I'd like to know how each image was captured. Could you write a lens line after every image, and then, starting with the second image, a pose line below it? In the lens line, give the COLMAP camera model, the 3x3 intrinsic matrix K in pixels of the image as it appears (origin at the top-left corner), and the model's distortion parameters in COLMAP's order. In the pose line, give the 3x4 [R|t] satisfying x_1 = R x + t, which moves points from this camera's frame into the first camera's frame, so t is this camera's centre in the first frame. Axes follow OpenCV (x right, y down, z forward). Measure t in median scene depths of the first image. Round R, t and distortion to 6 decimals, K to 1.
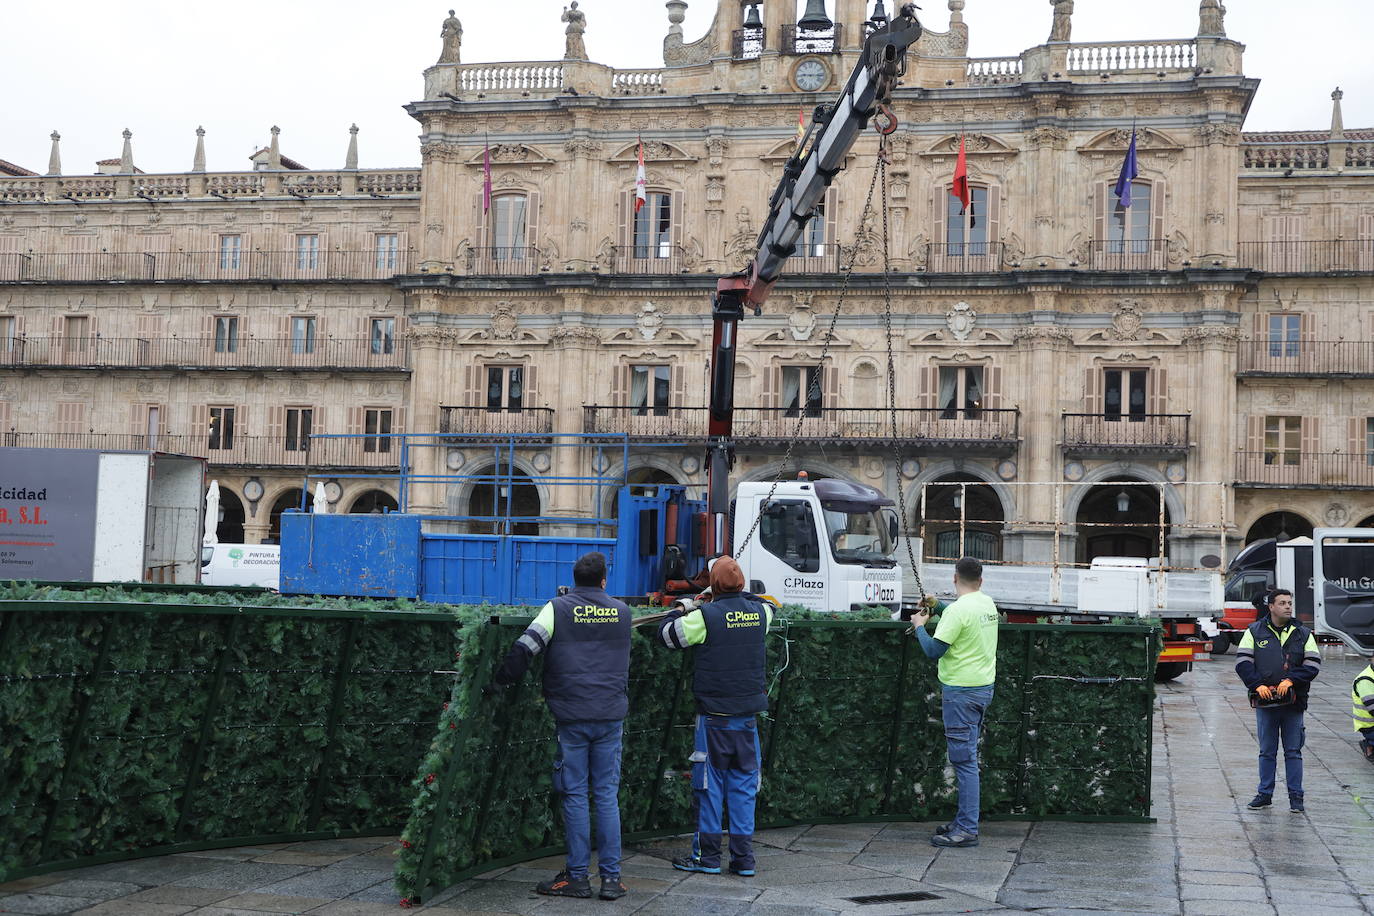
lens RADIAL K [[1730.2, 0, 668.9], [0, 1730.2, 454.2], [0, 0, 1]] dist [0.019952, -0.010286]
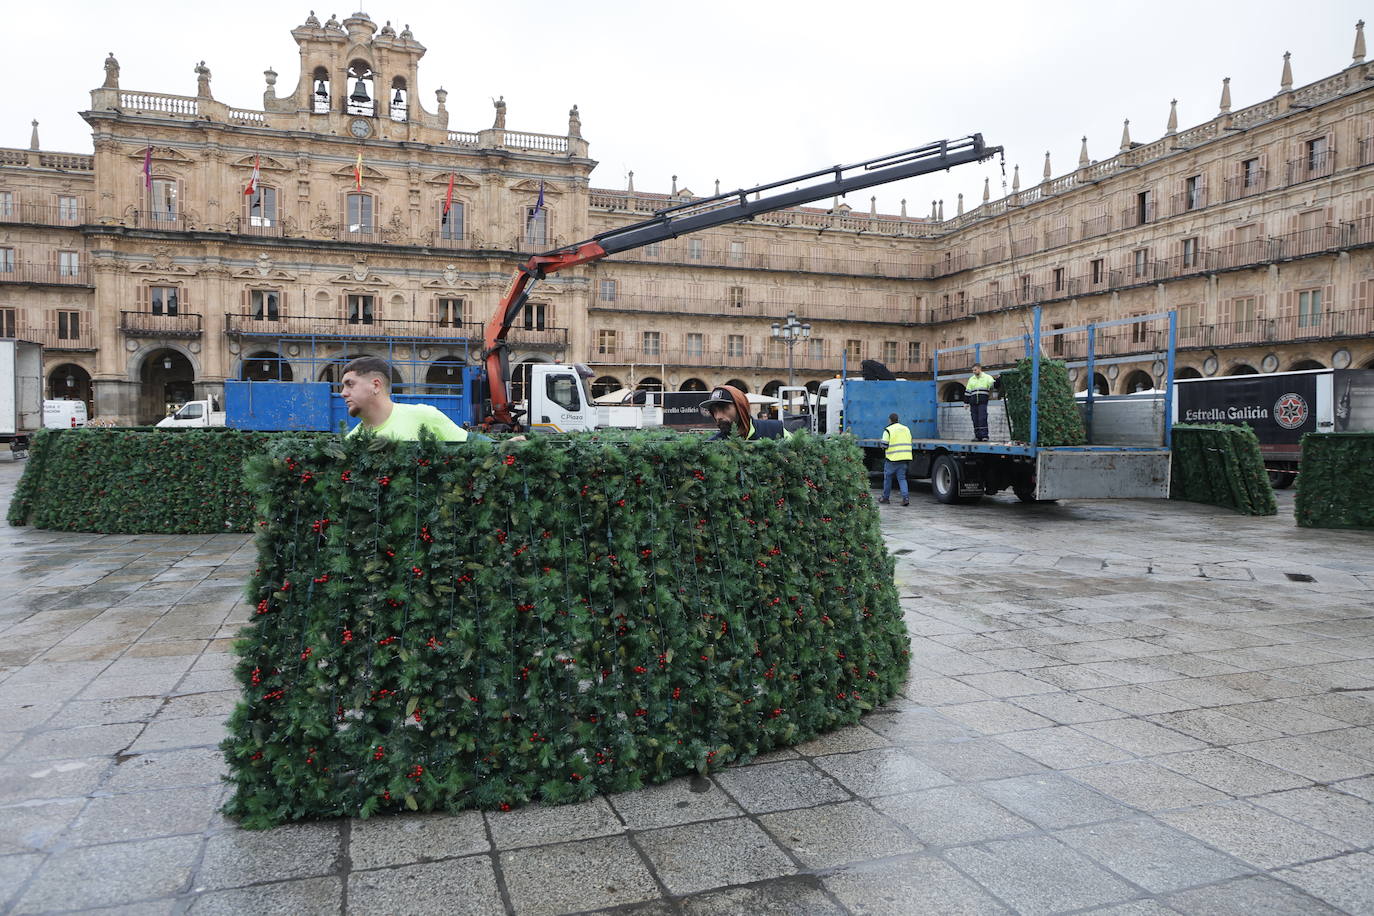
lens RADIAL K [[902.6, 0, 681.8], [0, 902.6, 452.6], [0, 0, 1]] dist [-0.009994, 0.003670]
pose [[0.858362, -0.045351, 0.511036, -0.123069], [-0.015834, 0.993269, 0.114742, -0.001633], [-0.512800, -0.106582, 0.851866, 0.018826]]
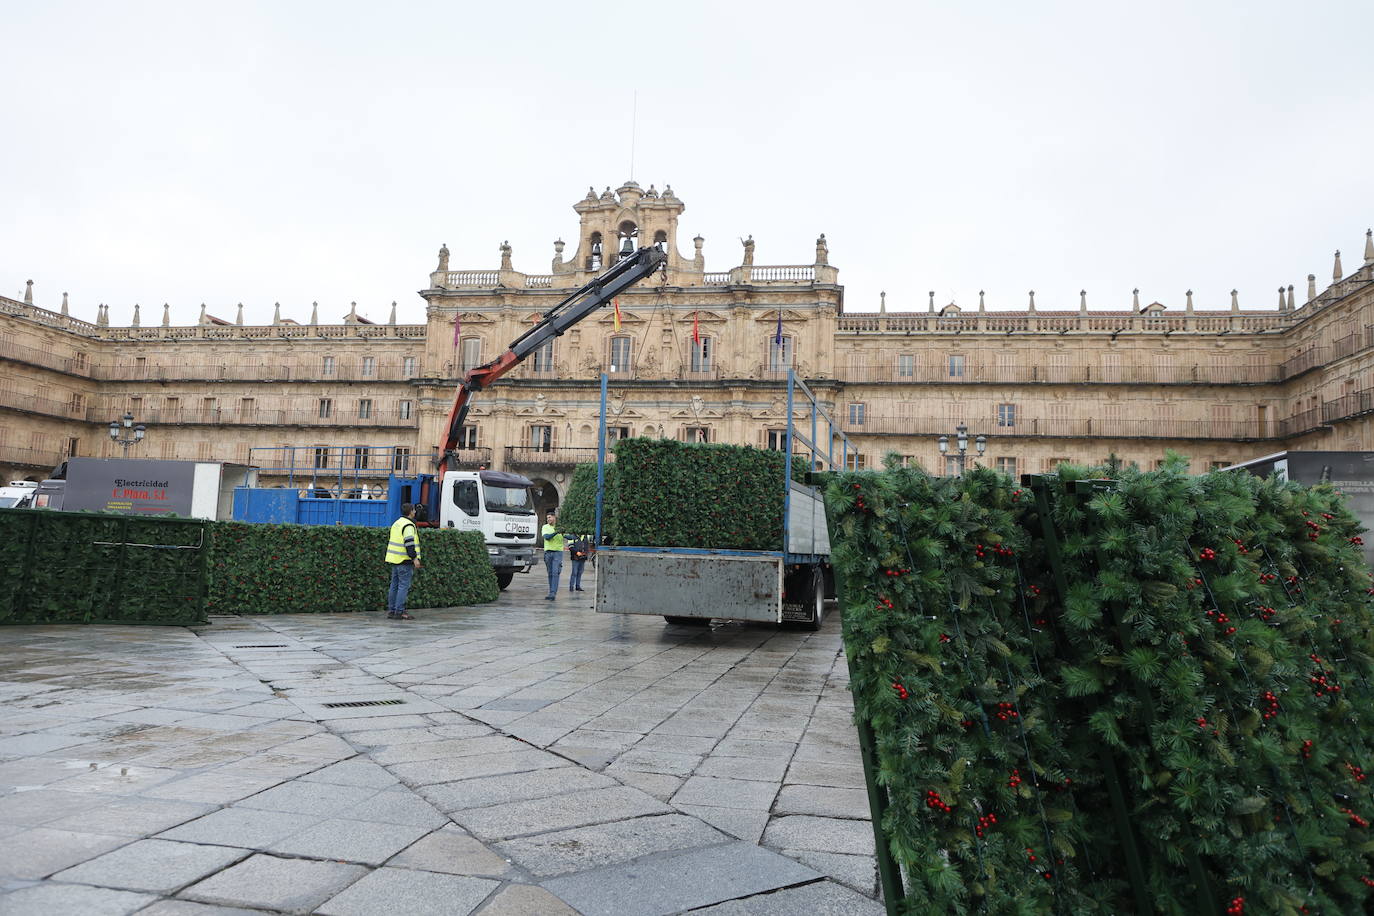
lens RADIAL K [[898.8, 0, 679.1], [0, 898.8, 453.7], [0, 0, 1]] dist [-0.010011, 0.004235]
pose [[0.998571, 0.008437, 0.052773, 0.094078], [-0.006834, 0.999512, -0.030483, 0.009506], [-0.053004, 0.030079, 0.998141, -0.015466]]
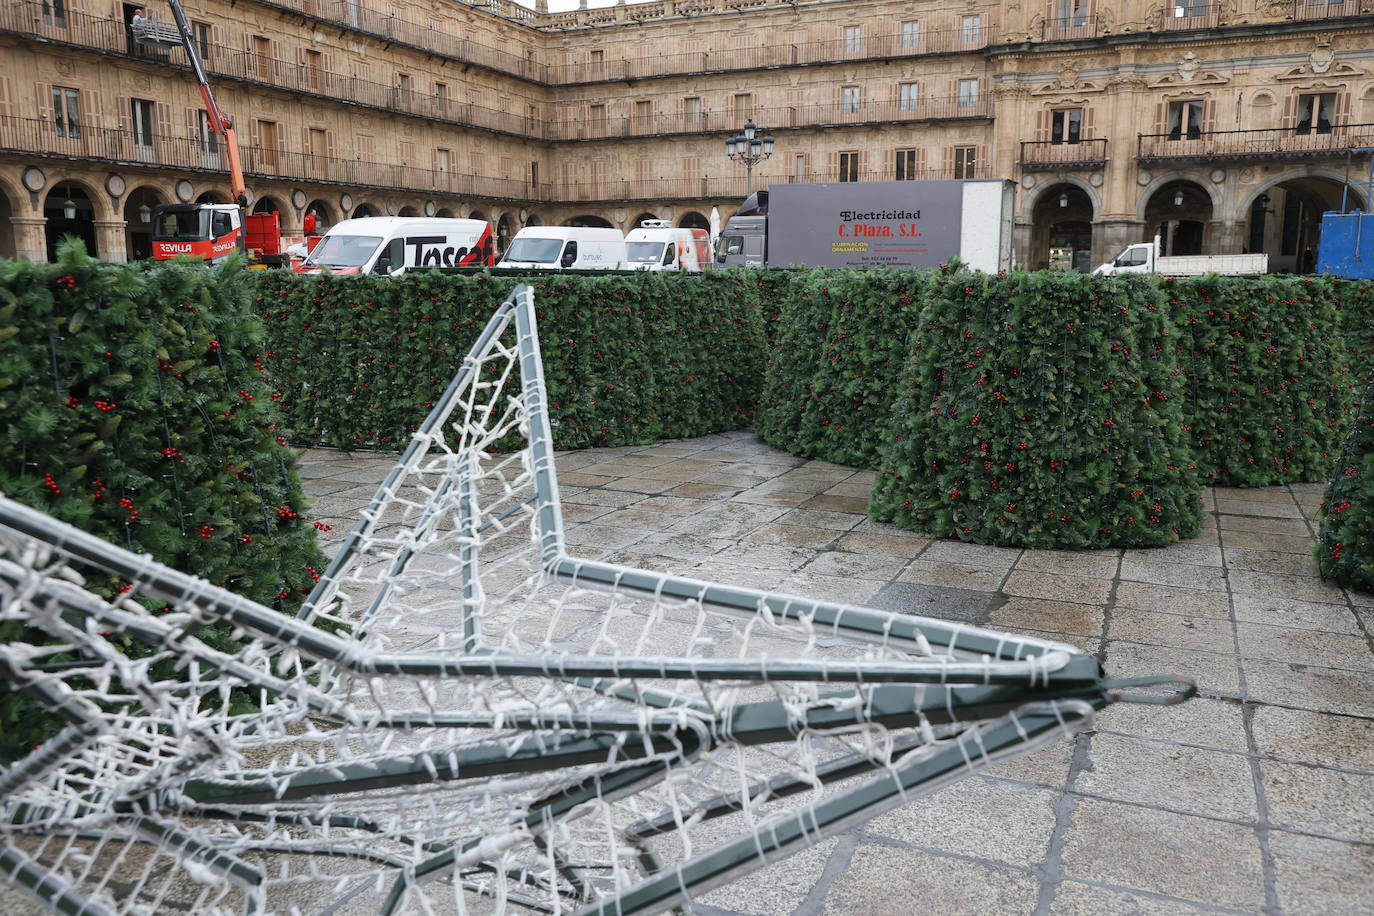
lens RADIAL K [[1101.5, 0, 687.0], [0, 1101.5, 458.0], [0, 0, 1]] dist [0.001174, 0.005781]
pose [[0.976535, 0.002637, -0.215344, -0.212078], [0.049129, 0.970831, 0.234678, -0.002538], [0.209681, -0.239751, 0.947921, 0.040315]]
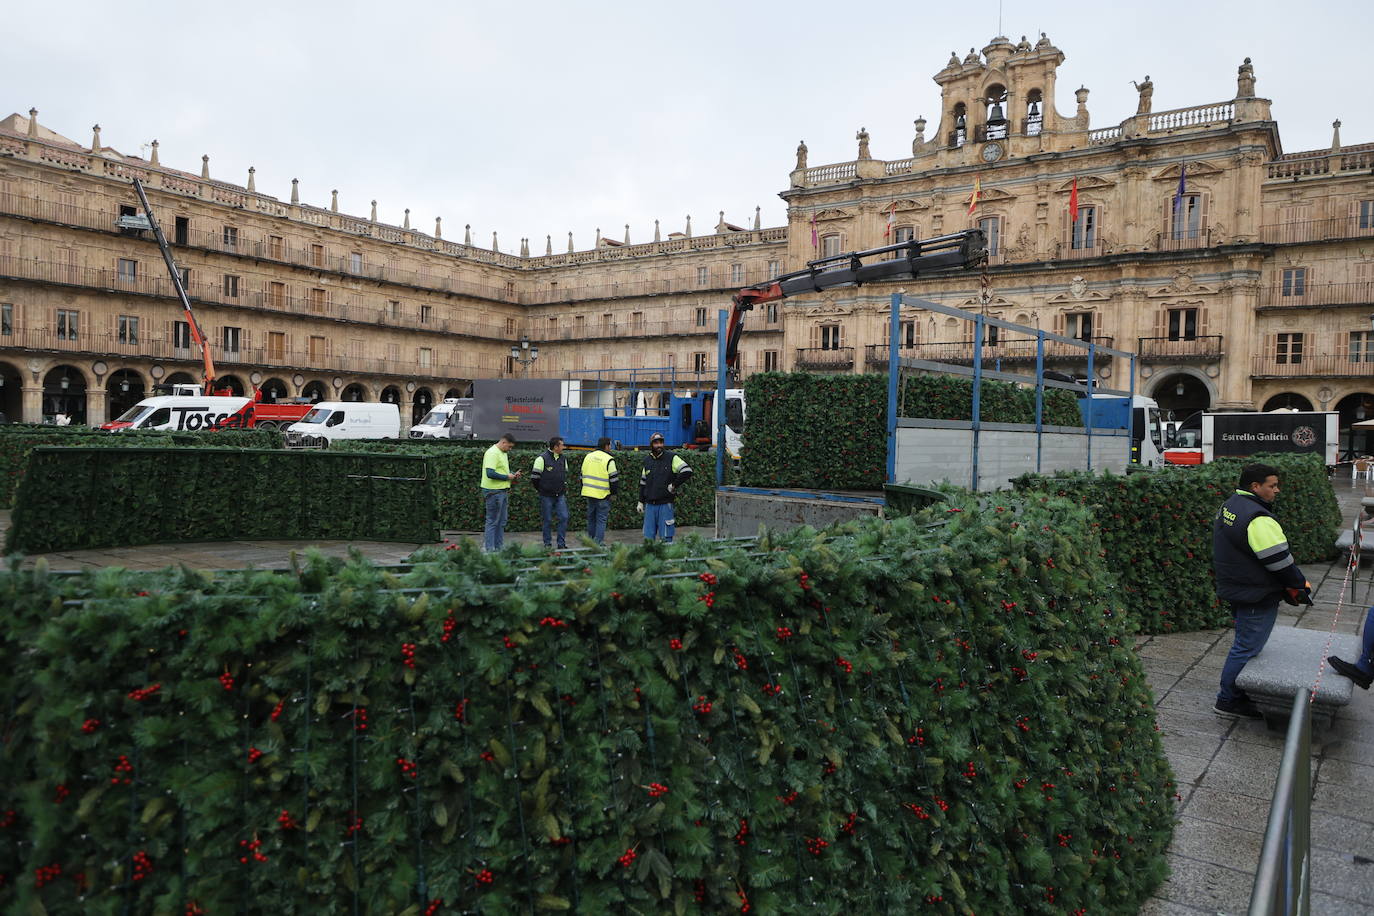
lens RADIAL K [[906.4, 0, 681.7], [0, 906.4, 451.4], [0, 0, 1]] dist [-0.005087, 0.002360]
pose [[0.920258, 0.001512, -0.391309, 0.156764], [0.033082, 0.996112, 0.081648, -0.000026], [0.389911, -0.088083, 0.916630, -0.000640]]
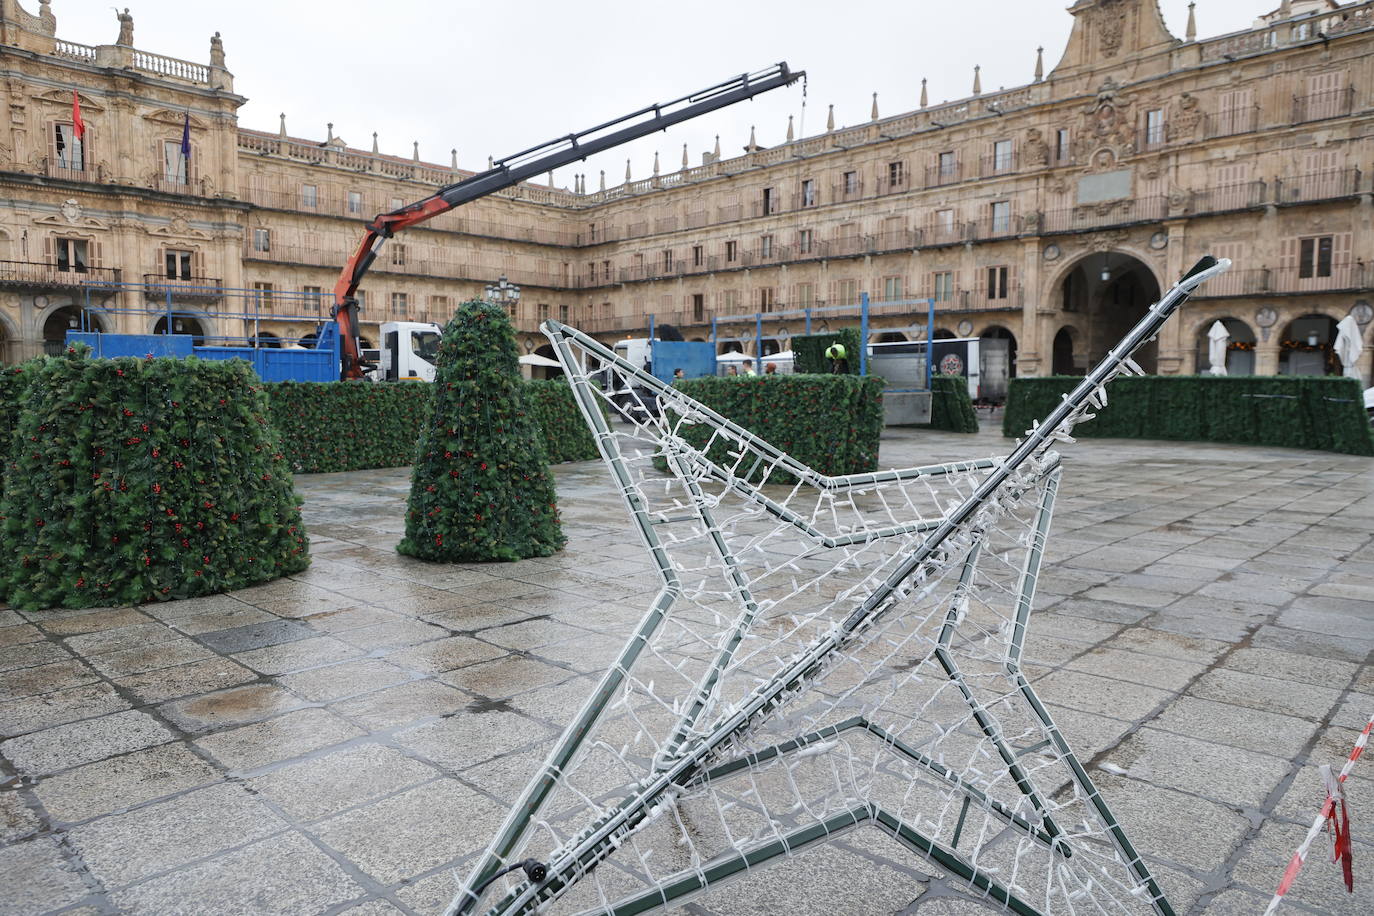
lens RADIAL K [[906.4, 0, 681.7], [0, 906.4, 451.4], [0, 0, 1]] dist [-0.005087, 0.002360]
pose [[0.531687, -0.096694, 0.841403, -0.258017], [-0.044493, 0.988901, 0.141760, 0.000247], [-0.845772, -0.112808, 0.521483, 0.051450]]
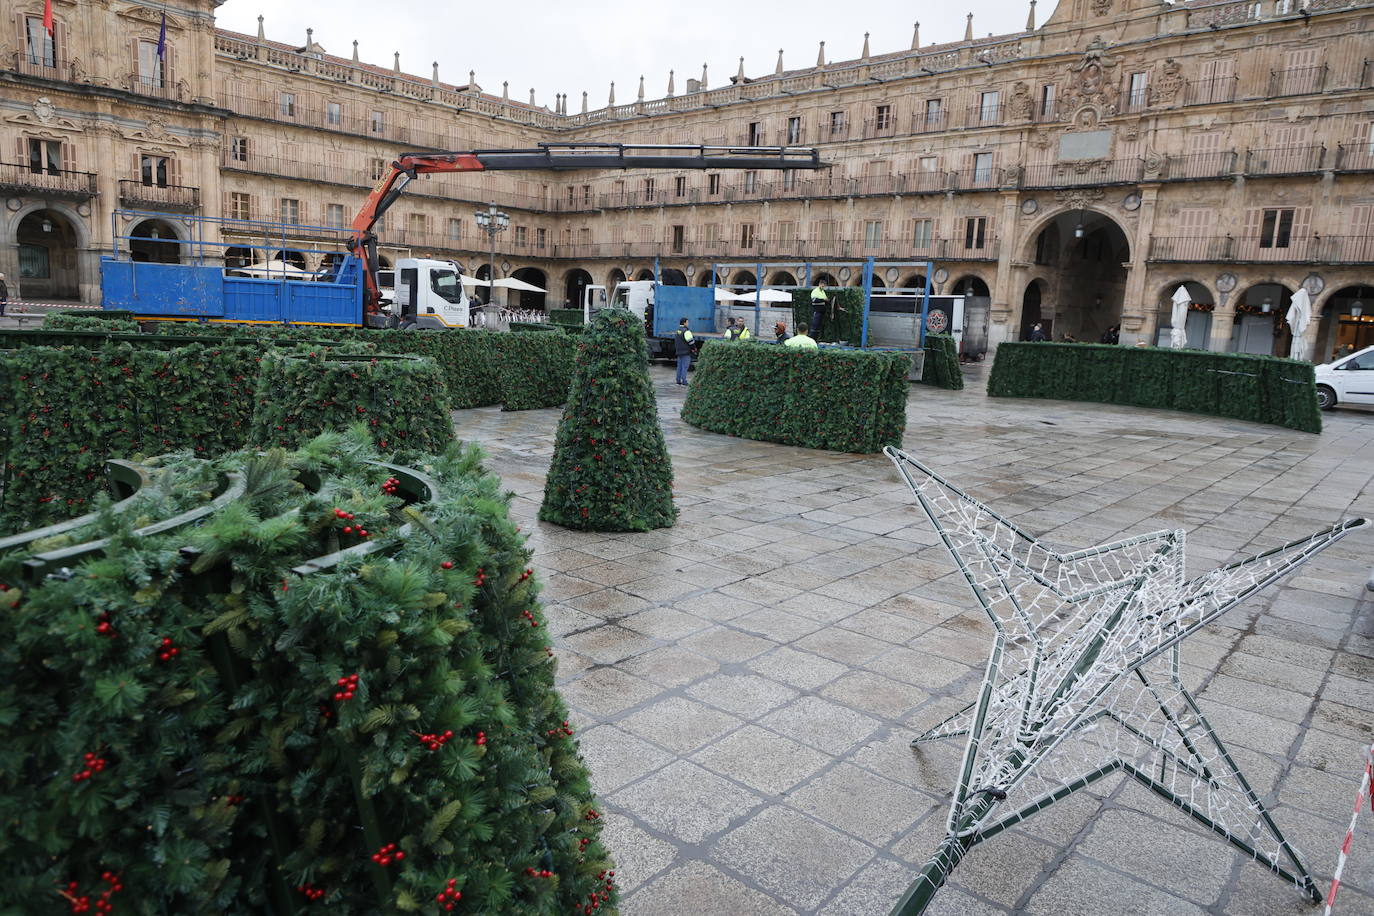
lens RADIAL K [[902.6, 0, 681.8], [0, 902.6, 452.6], [0, 0, 1]] dist [-0.009994, 0.003670]
pose [[0.493582, -0.150828, 0.856521, -0.287057], [-0.092896, 0.970070, 0.224356, -0.011771], [-0.864724, -0.190305, 0.464798, 0.061596]]
